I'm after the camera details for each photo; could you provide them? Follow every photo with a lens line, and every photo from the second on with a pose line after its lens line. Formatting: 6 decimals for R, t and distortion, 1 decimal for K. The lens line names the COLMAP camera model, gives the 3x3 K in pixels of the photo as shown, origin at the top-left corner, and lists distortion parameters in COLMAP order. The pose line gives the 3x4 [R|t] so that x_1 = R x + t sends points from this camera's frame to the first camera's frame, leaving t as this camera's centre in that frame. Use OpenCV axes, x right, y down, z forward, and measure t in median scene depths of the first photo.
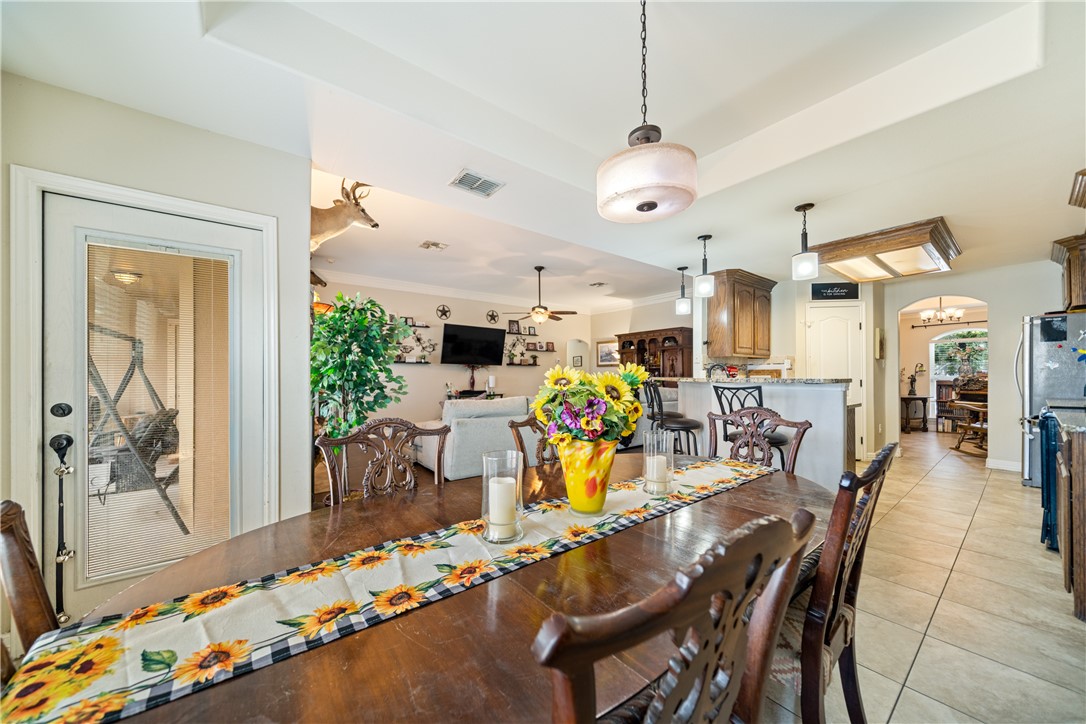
lens RADIAL K [[378.3, 0, 544.4], [0, 378.3, 371.3], [0, 0, 1]] dist [-0.000271, -0.000001]
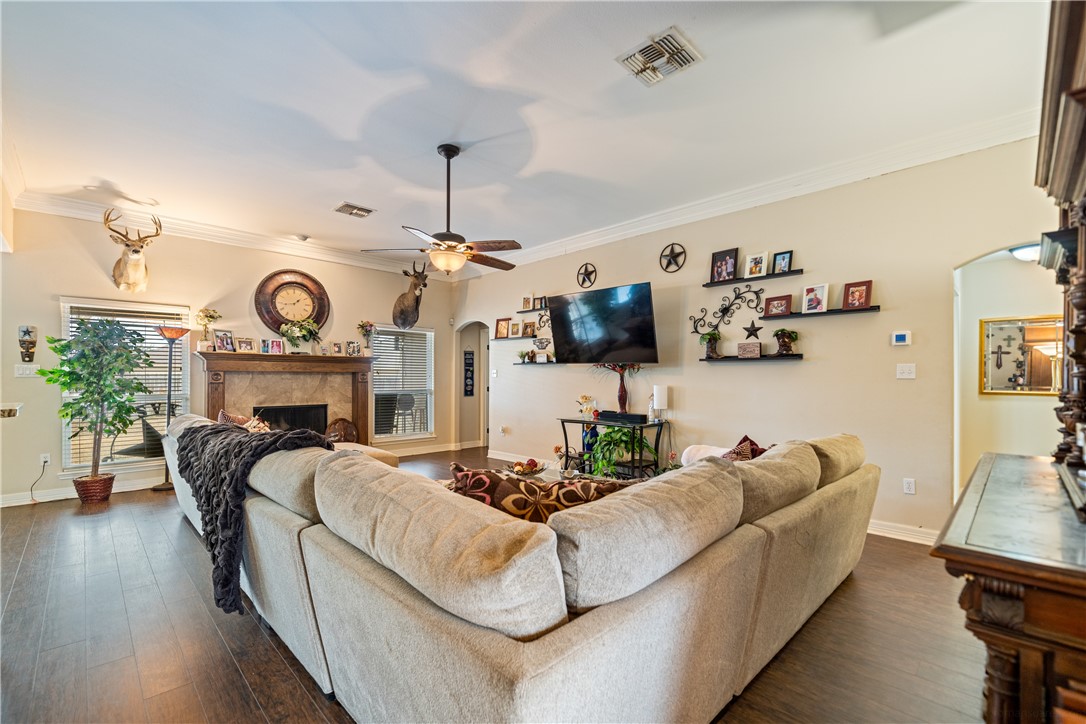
lens RADIAL K [[472.8, 0, 545.8], [0, 472.8, 371.9], [0, 0, 1]] dist [0.003540, 0.000172]
pose [[0.120264, -0.008354, -0.992707, 0.398266], [0.005967, 0.999953, -0.007692, -0.000925], [0.992724, -0.004998, 0.120309, 0.738424]]
